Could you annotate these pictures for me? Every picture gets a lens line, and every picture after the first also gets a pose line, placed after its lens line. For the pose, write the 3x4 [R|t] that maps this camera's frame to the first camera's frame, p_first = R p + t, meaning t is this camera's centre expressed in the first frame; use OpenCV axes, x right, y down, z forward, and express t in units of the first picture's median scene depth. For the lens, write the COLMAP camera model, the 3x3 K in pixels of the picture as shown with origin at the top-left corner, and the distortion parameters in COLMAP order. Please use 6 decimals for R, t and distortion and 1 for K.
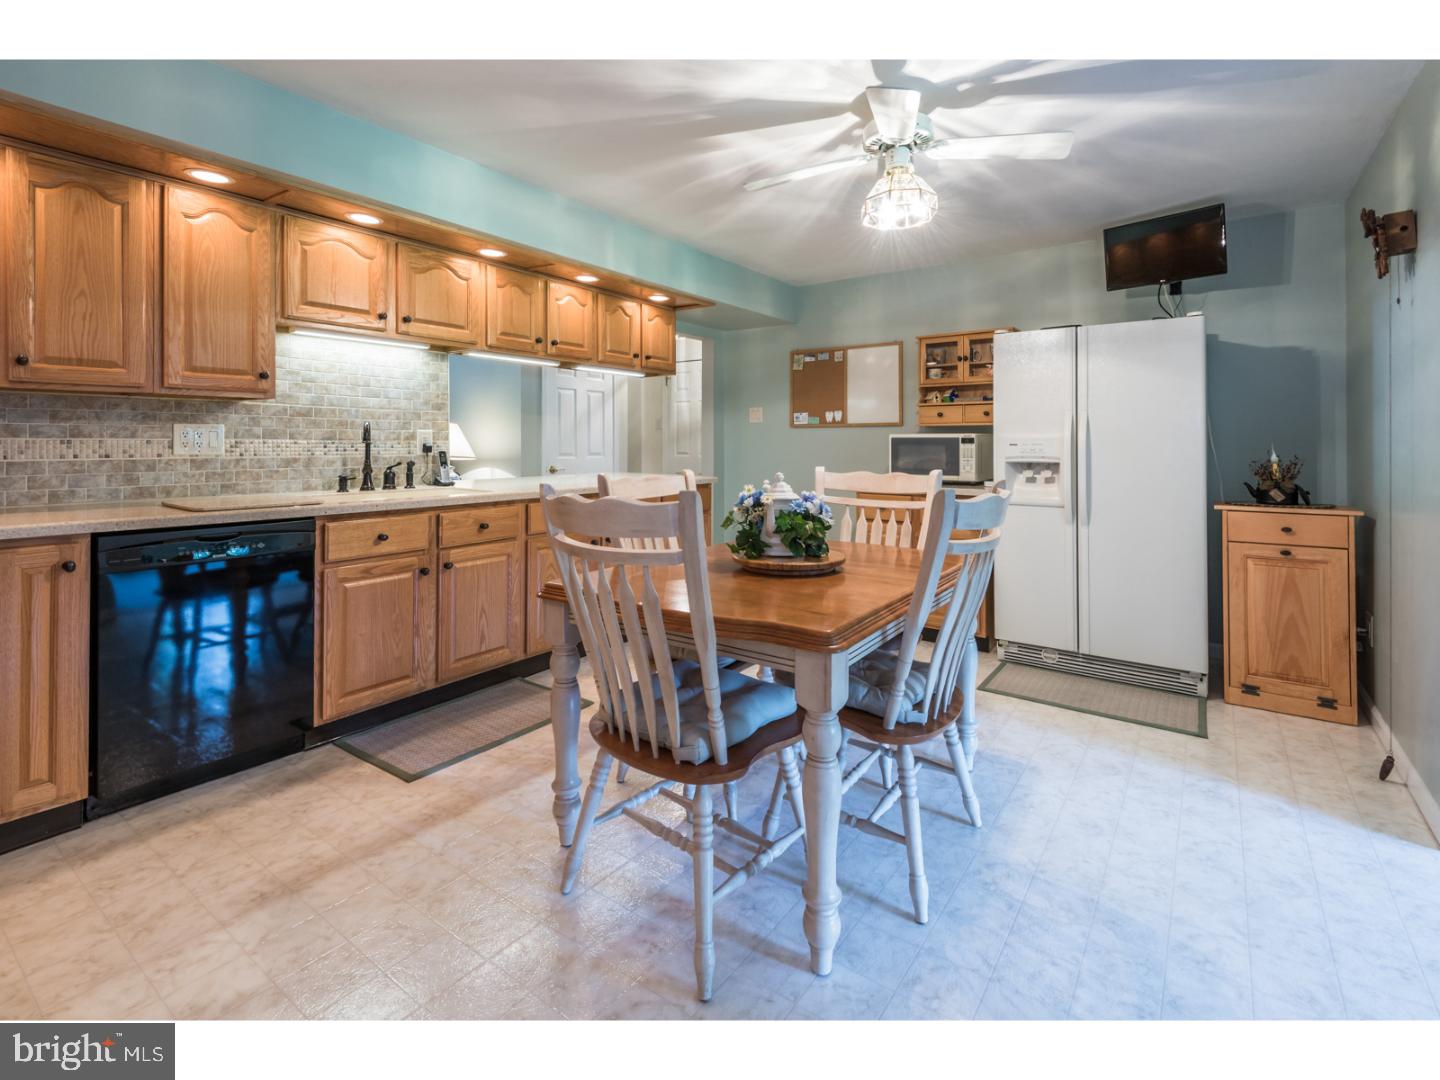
lens RADIAL K [[665.9, 0, 720.0], [0, 665.9, 540.0], [0, 0, 1]] dist [-0.000708, -0.016482]
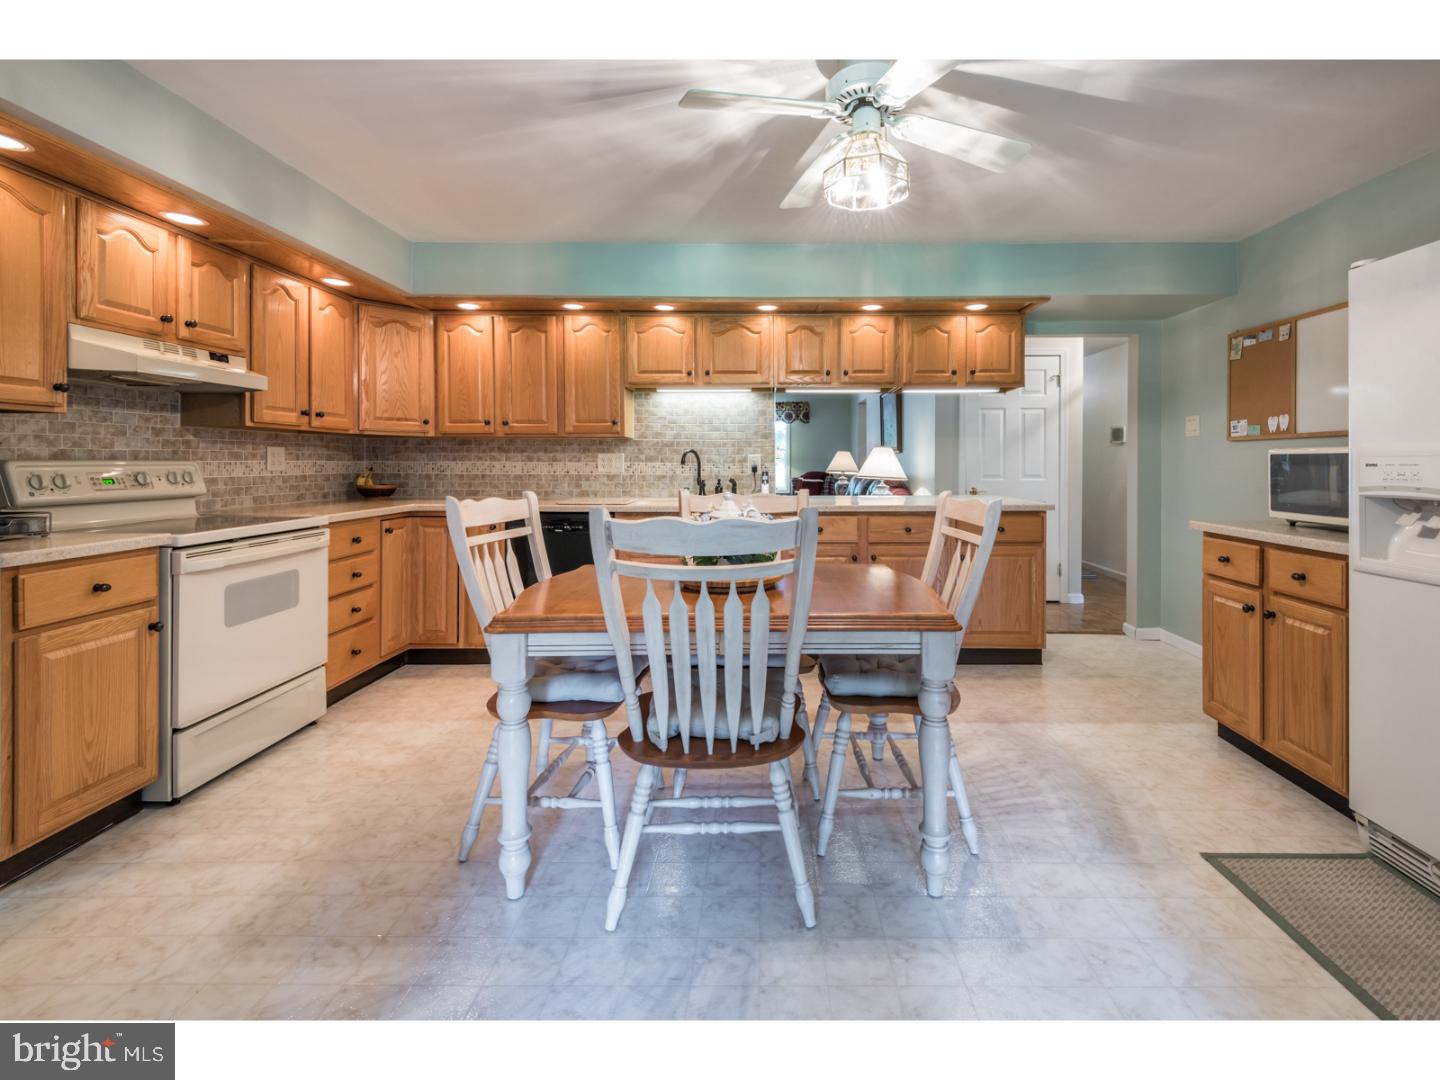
lens RADIAL K [[665.9, 0, 720.0], [0, 665.9, 540.0], [0, 0, 1]] dist [-0.000708, -0.016482]
pose [[0.549601, 0.089431, -0.830627, 0.600386], [-0.116931, 0.992702, 0.029511, -0.034467], [0.827203, 0.080907, 0.556047, 0.260322]]
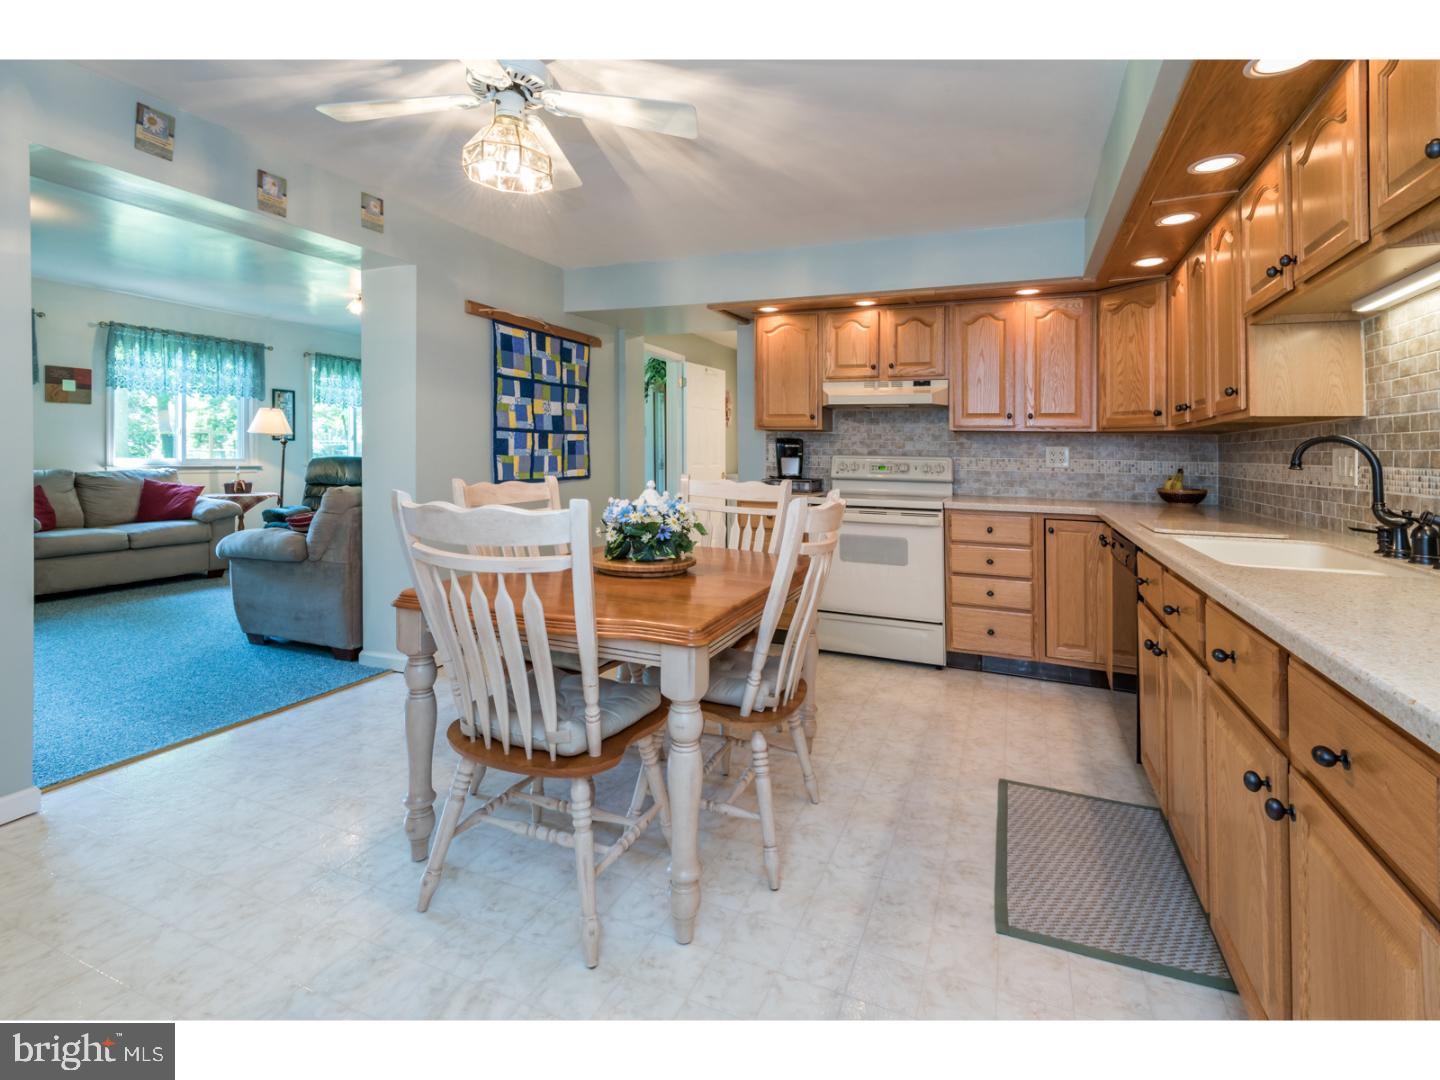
lens RADIAL K [[665.9, 0, 720.0], [0, 665.9, 540.0], [0, 0, 1]] dist [-0.000708, -0.016482]
pose [[-0.974085, 0.004529, -0.226138, 0.141065], [-0.056370, 0.963391, 0.262107, -0.192171], [0.219046, 0.268062, -0.938169, 1.329945]]
